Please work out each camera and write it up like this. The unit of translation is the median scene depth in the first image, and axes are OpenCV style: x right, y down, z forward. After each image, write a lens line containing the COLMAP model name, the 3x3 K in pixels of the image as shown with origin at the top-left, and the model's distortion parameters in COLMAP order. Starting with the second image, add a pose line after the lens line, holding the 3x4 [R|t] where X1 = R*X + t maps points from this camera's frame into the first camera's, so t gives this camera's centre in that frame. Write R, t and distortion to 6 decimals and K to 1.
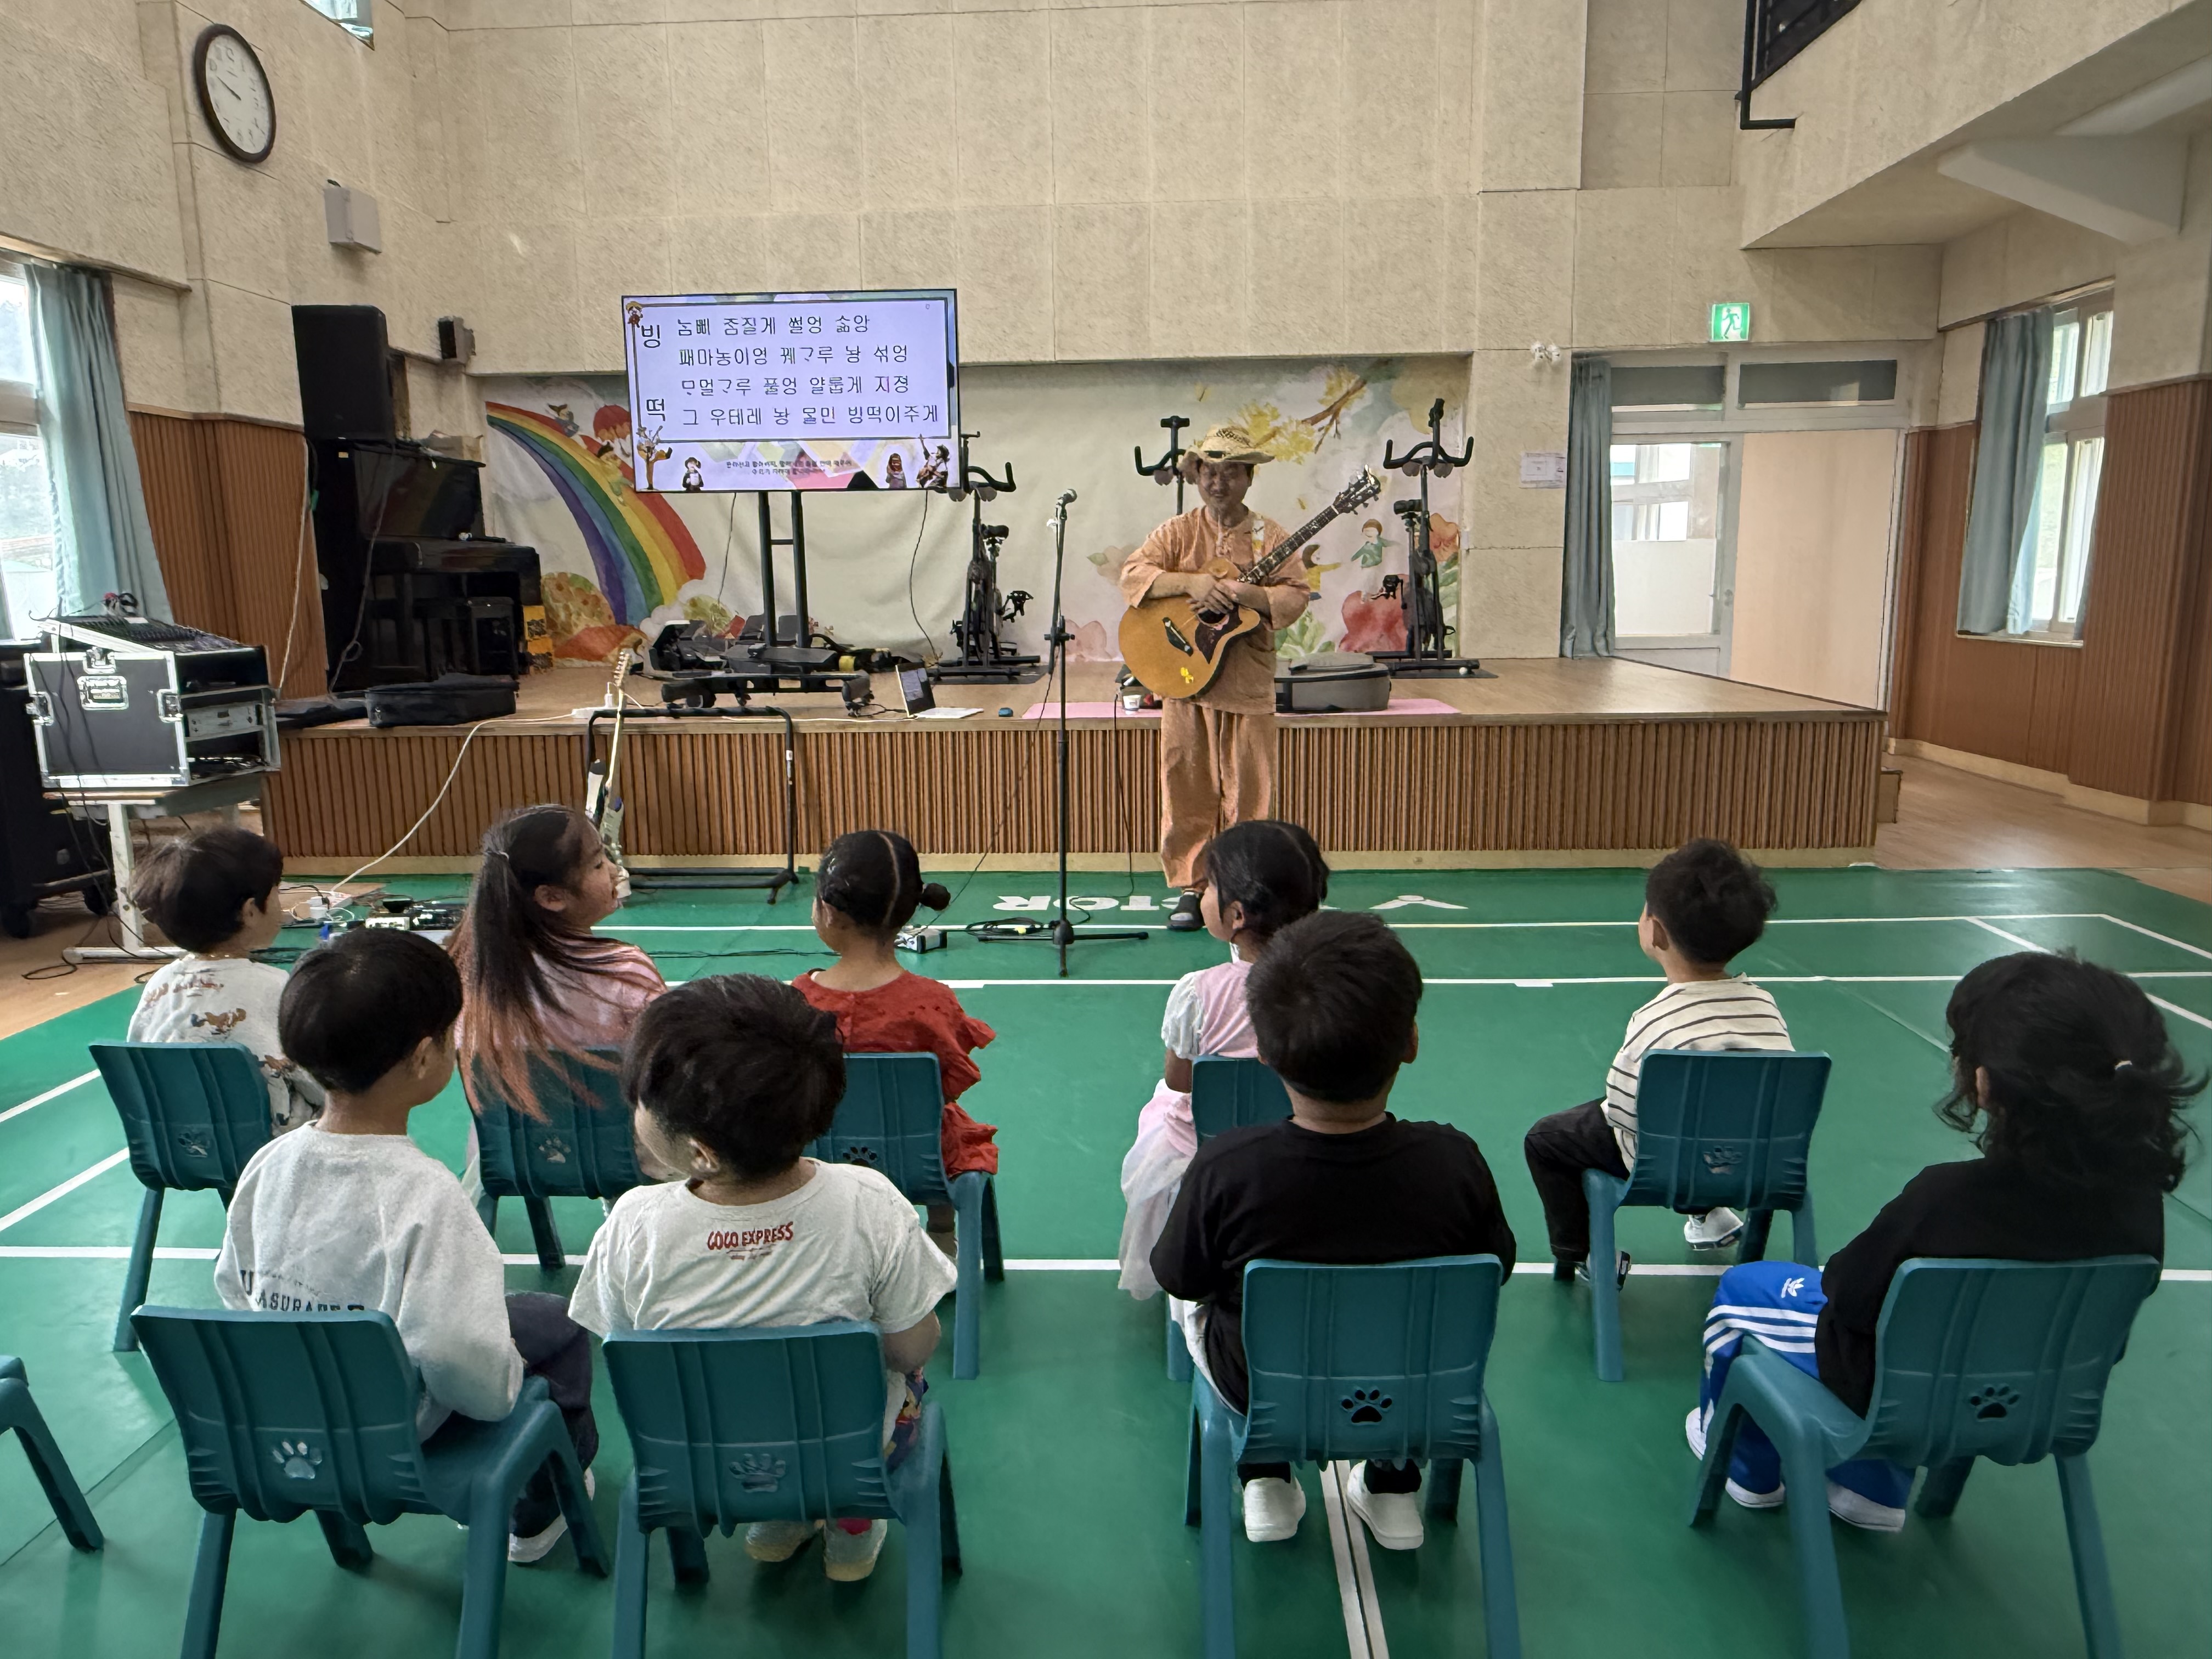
lens RADIAL K [[1499.4, 0, 1094.3], [0, 1499.4, 841.5], [0, 0, 1]] dist [-0.001214, 0.003630]
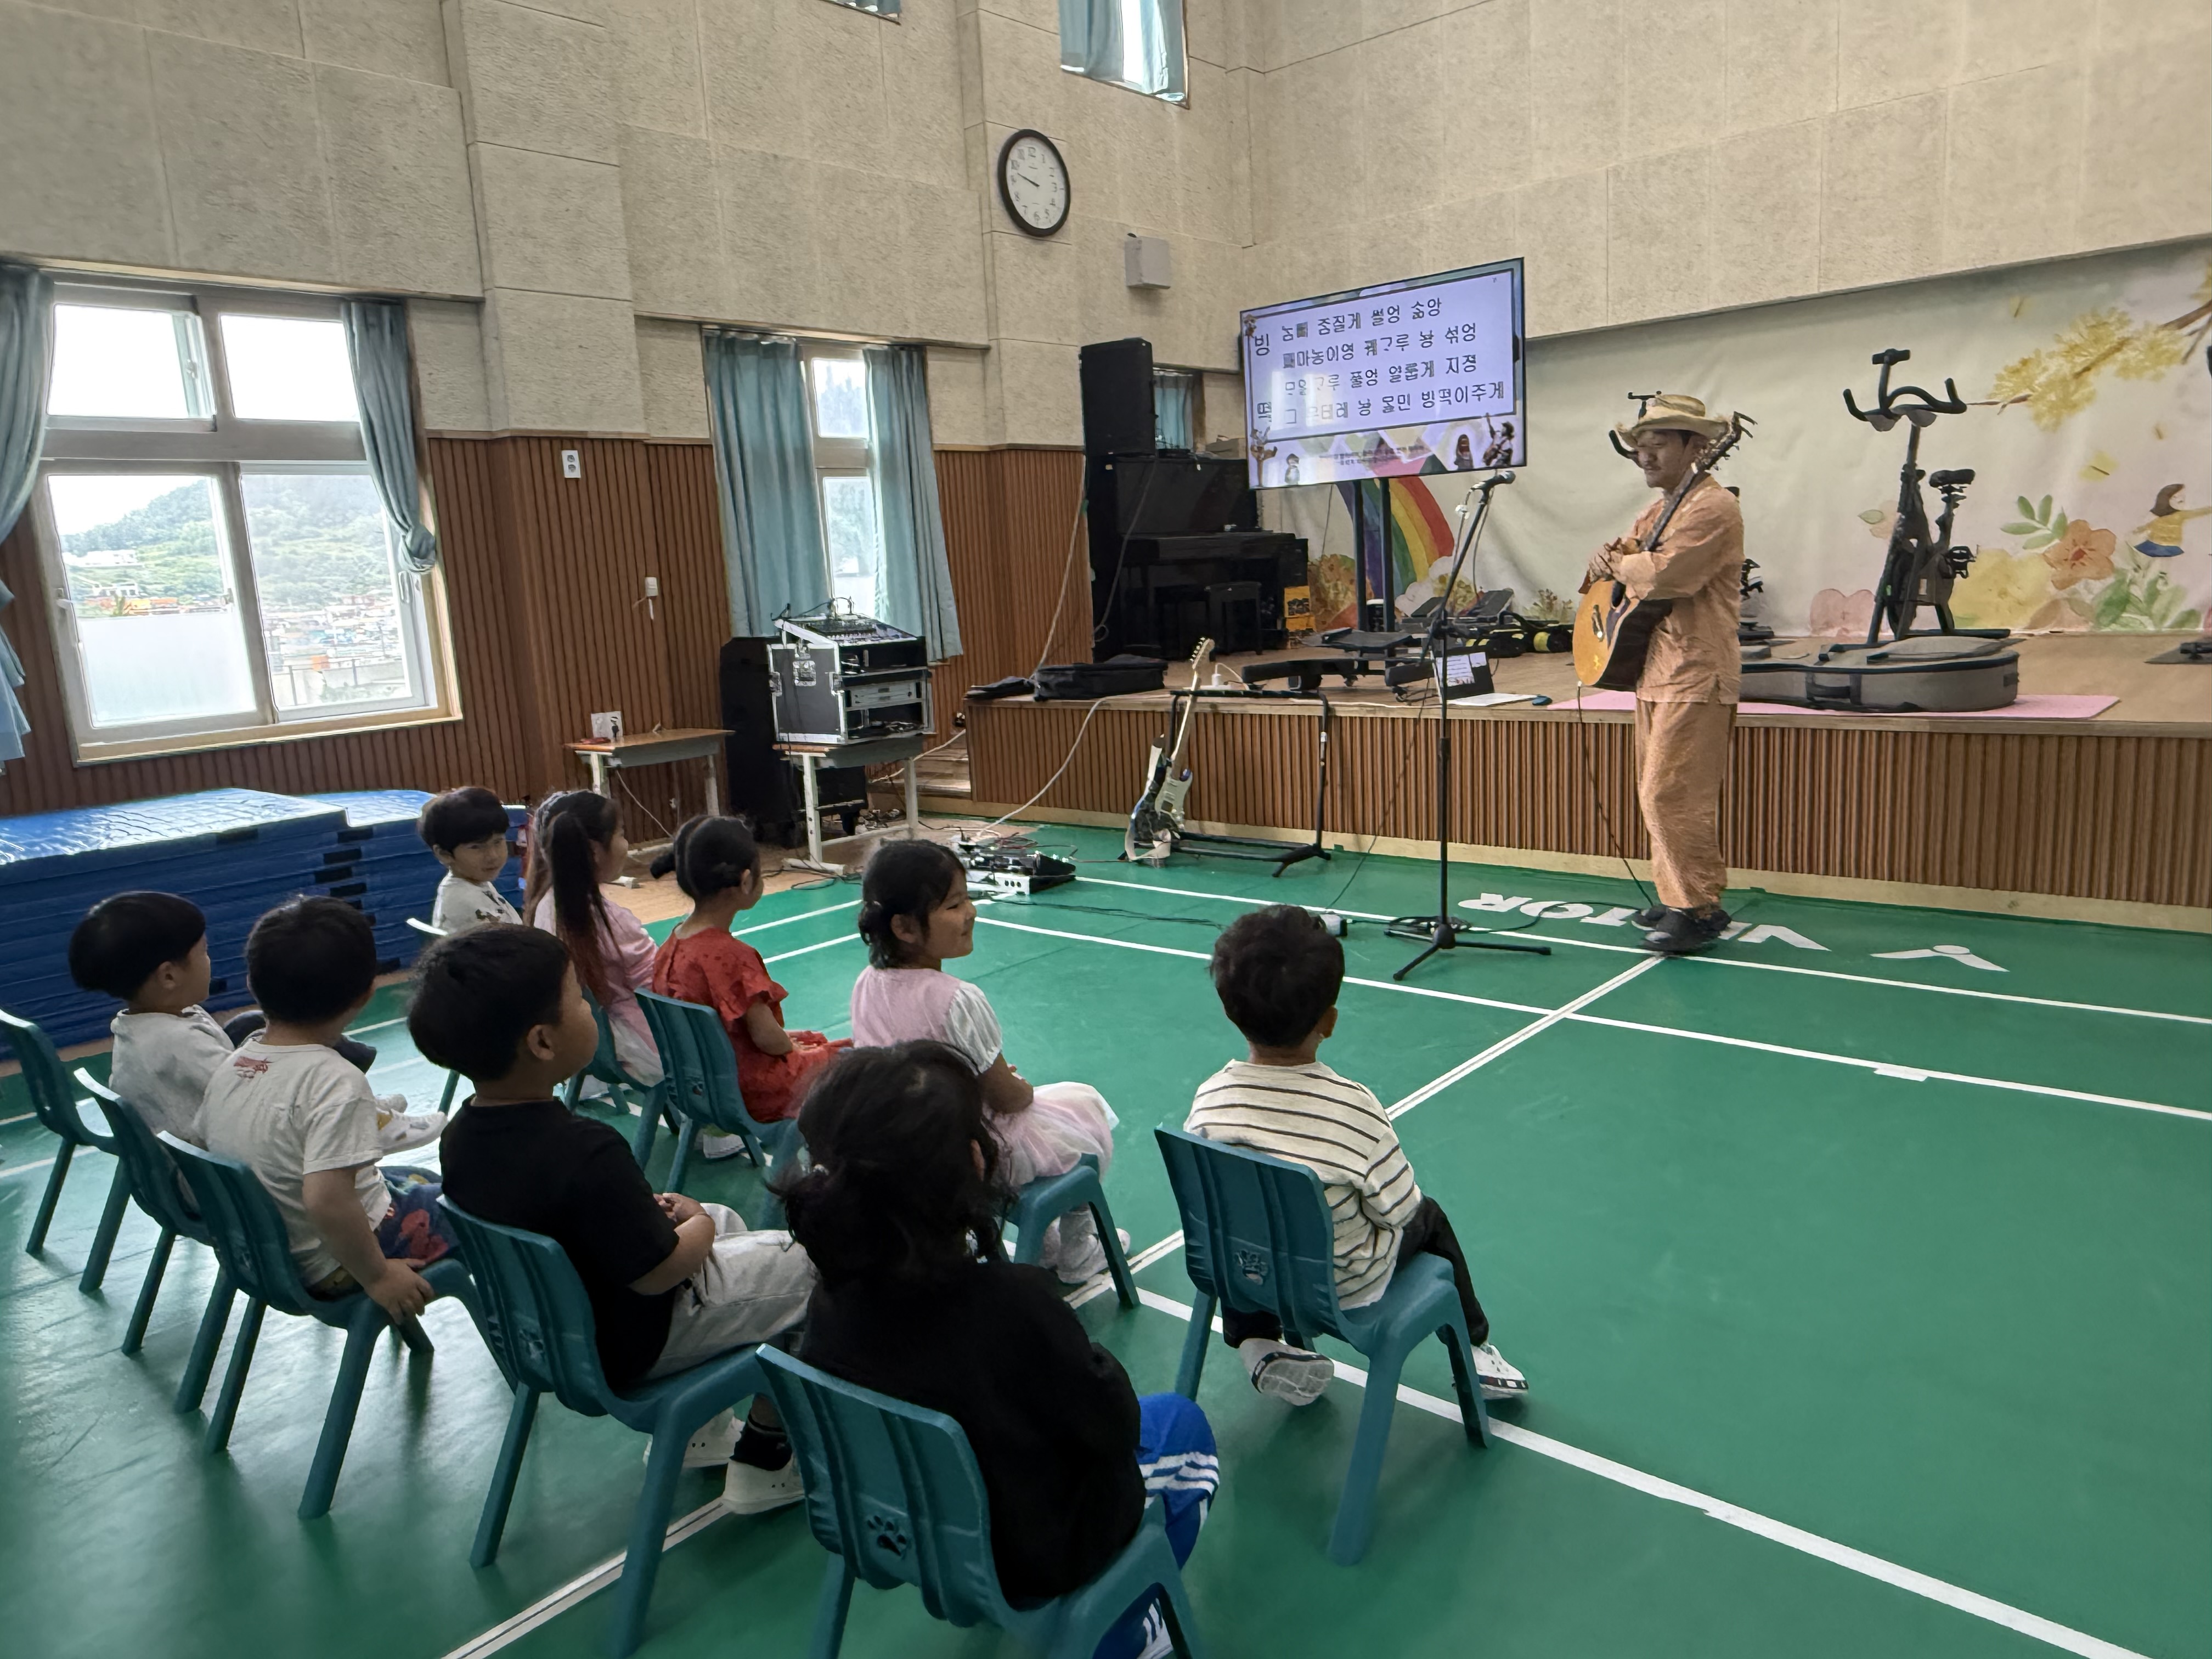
lens RADIAL K [[1499.4, 0, 1118.5], [0, 1499.4, 816.5], [0, 0, 1]] dist [-0.001214, 0.003630]
pose [[0.780502, 0.073725, -0.620791, 0.249481], [-0.066438, 0.997180, 0.034895, -0.021724], [0.621613, 0.014008, 0.783199, 0.071074]]
